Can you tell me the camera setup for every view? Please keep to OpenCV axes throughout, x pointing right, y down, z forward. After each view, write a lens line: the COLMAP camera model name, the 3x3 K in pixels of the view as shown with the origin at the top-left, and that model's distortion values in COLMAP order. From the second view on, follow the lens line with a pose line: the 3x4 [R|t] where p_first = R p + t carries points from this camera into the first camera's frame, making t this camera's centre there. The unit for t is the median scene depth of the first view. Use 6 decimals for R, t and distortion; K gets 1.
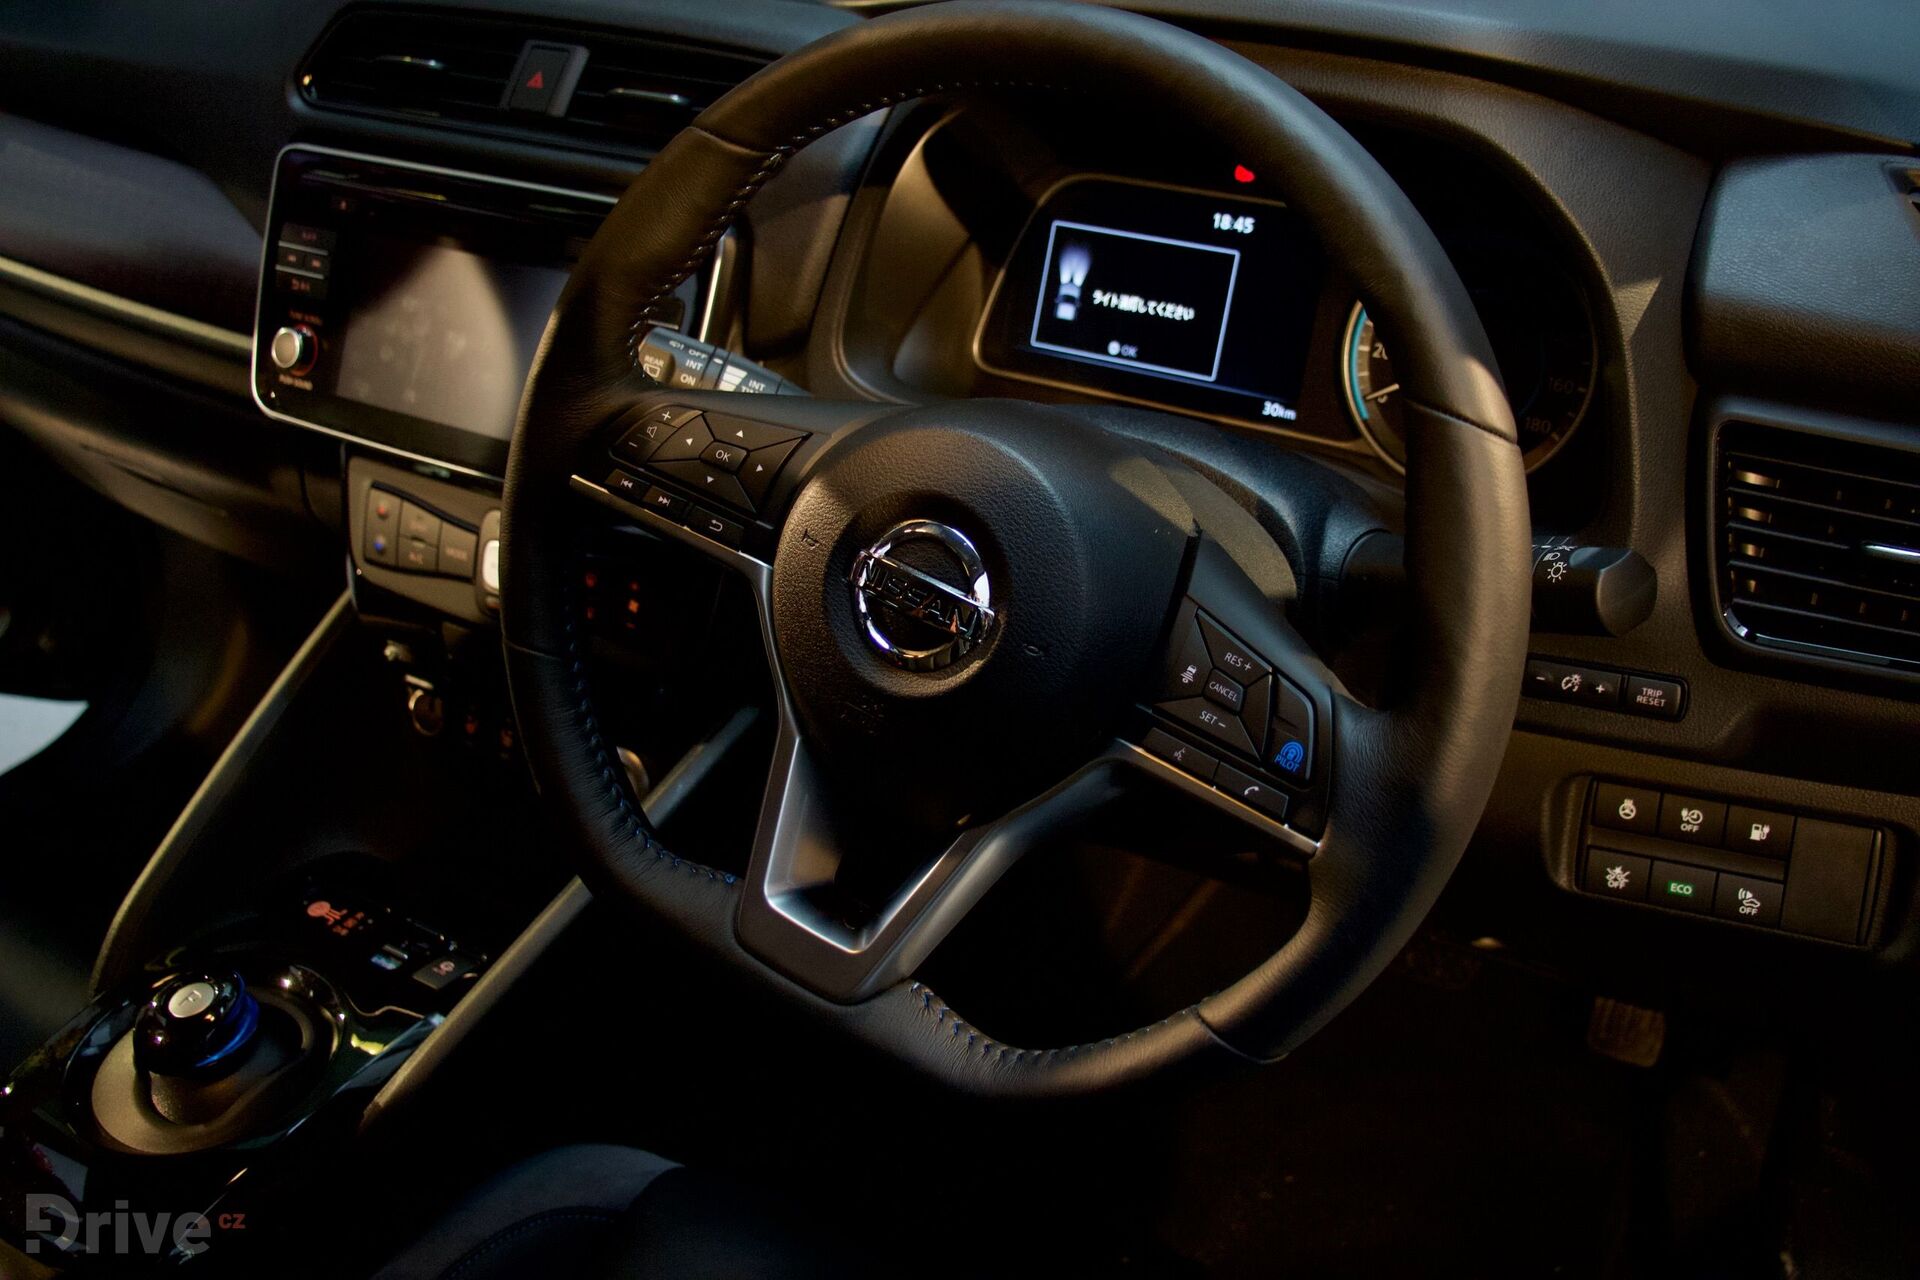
lens RADIAL K [[1889.2, 0, 972.9], [0, 1889.2, 633.8], [0, 0, 1]] dist [-0.015275, 0.000000]
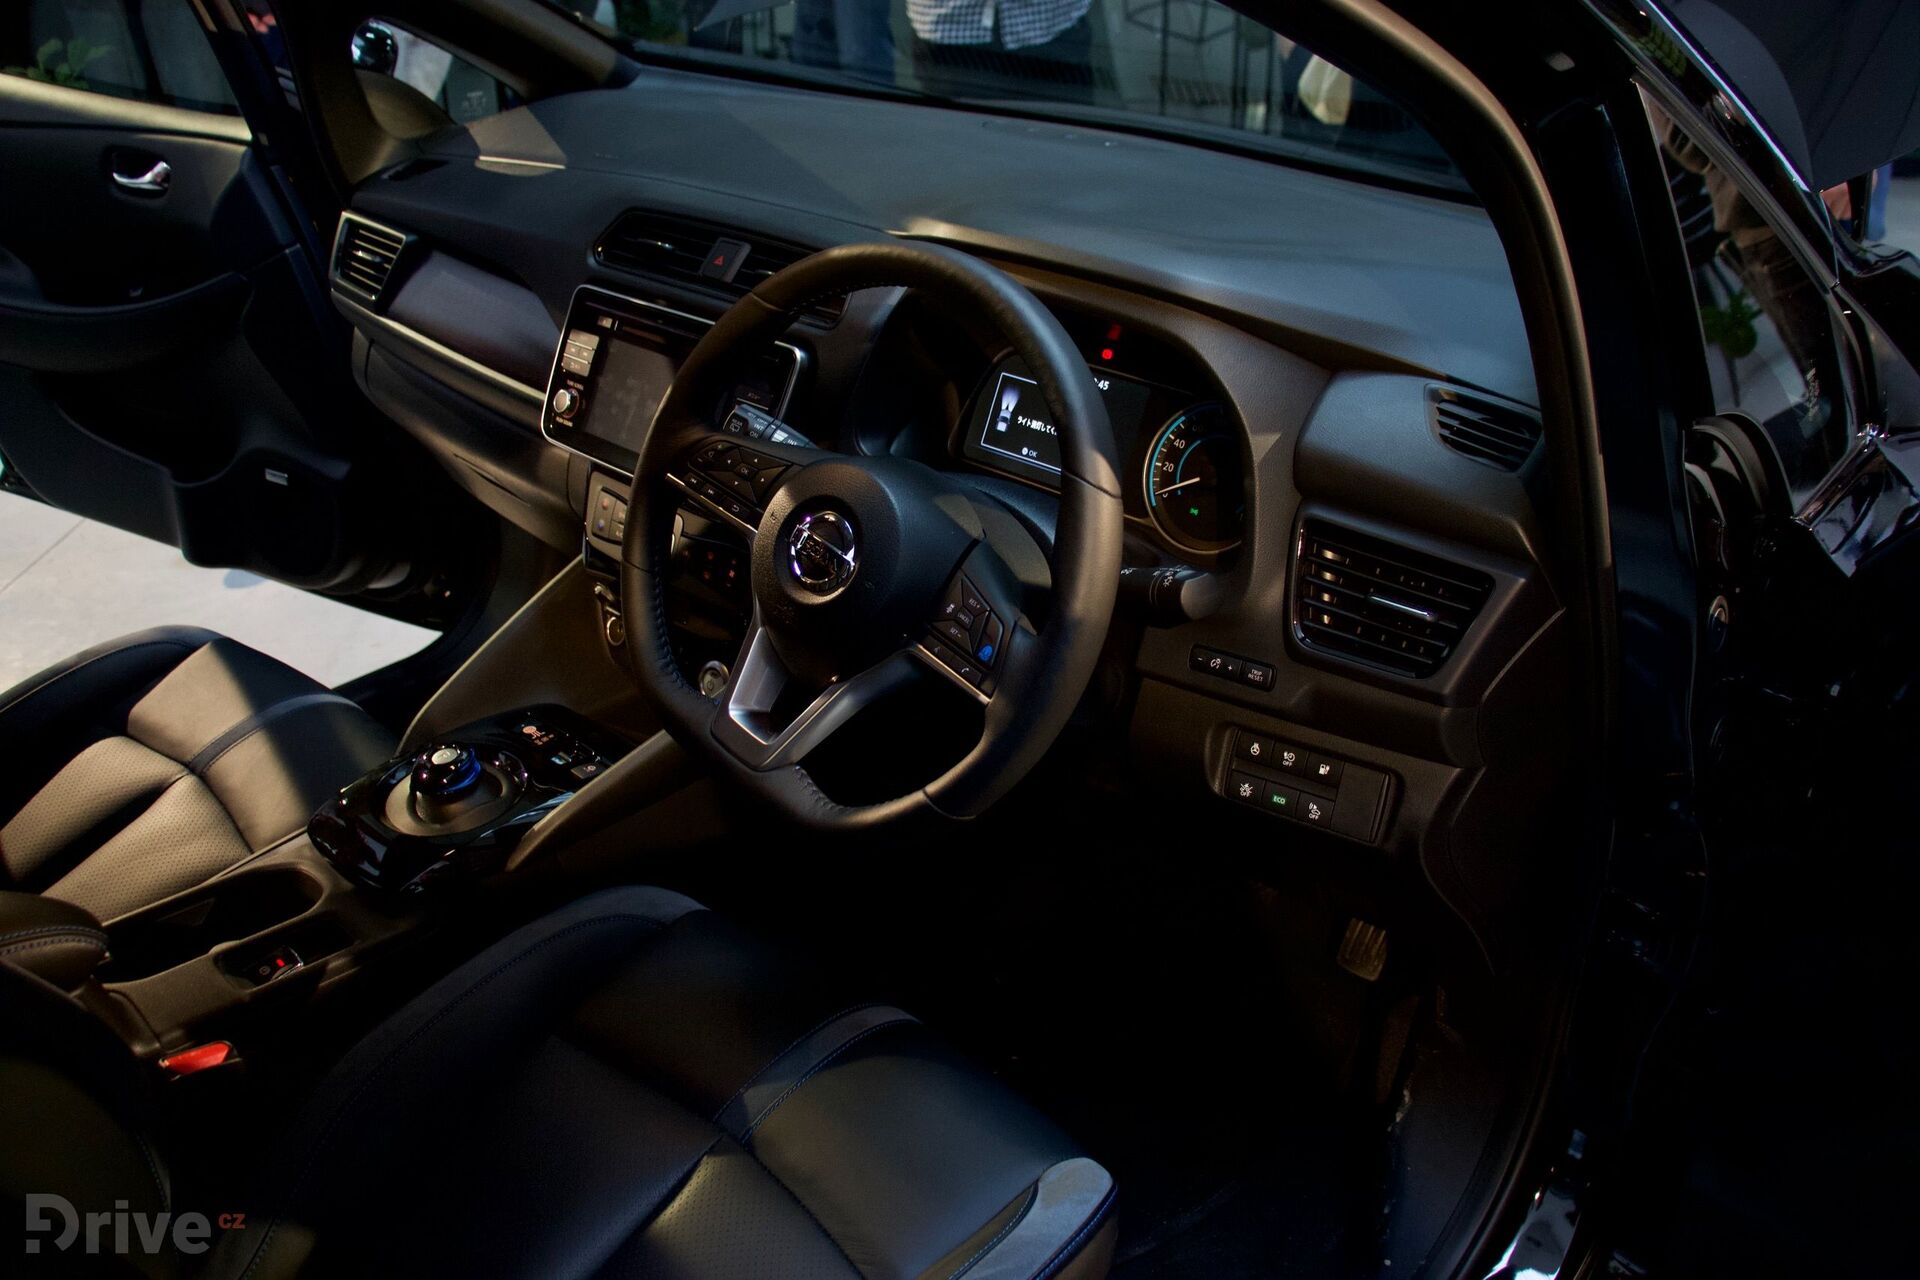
lens RADIAL K [[1515.8, 0, 959.5], [0, 1515.8, 638.1], [0, 0, 1]] dist [-0.085084, -0.008503]
pose [[0.981487, 0.129579, -0.141043, 0.264074], [-0.136843, 0.989657, -0.043048, 0.088528], [0.134006, 0.061552, 0.989067, -0.358578]]
